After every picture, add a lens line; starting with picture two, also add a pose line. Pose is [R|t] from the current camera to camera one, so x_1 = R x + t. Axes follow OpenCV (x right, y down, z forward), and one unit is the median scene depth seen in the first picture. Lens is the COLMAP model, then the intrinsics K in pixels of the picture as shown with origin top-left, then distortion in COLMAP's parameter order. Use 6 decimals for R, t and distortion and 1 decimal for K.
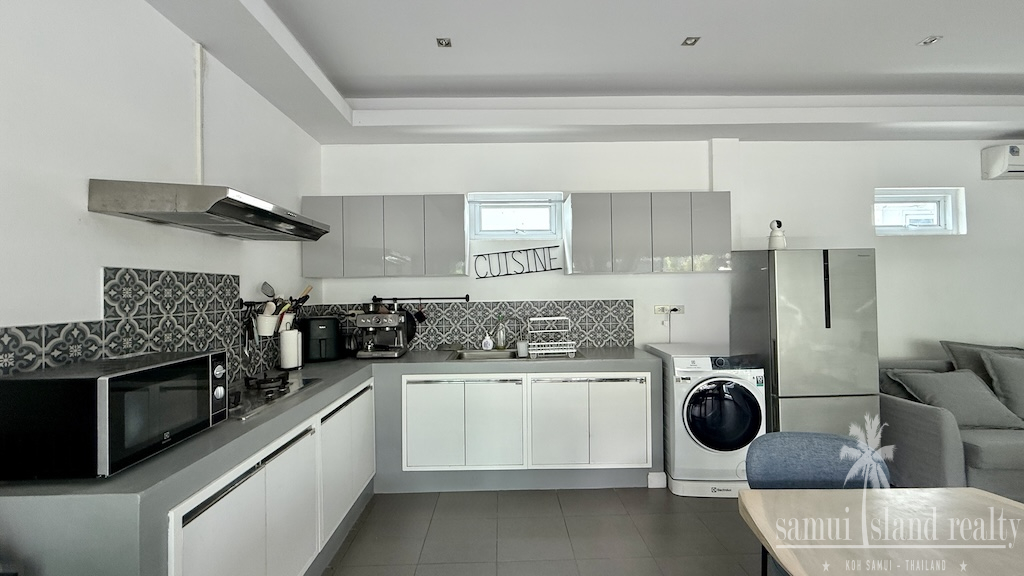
lens RADIAL K [[407.0, 0, 511.6], [0, 407.0, 286.9], [0, 0, 1]] dist [-0.002724, -0.000014]
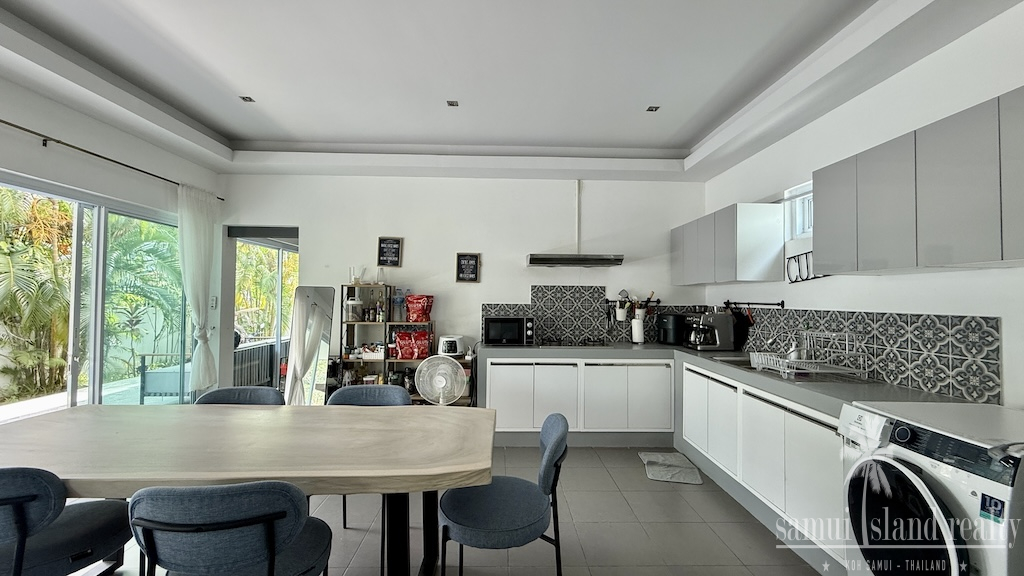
lens RADIAL K [[407.0, 0, 513.4], [0, 407.0, 287.0], [0, 0, 1]] dist [-0.002724, -0.000014]
pose [[0.010406, -0.011778, -0.999876, 0.916841], [0.000304, 0.999931, -0.011776, -0.001838], [0.999946, -0.000181, 0.010409, 0.419888]]
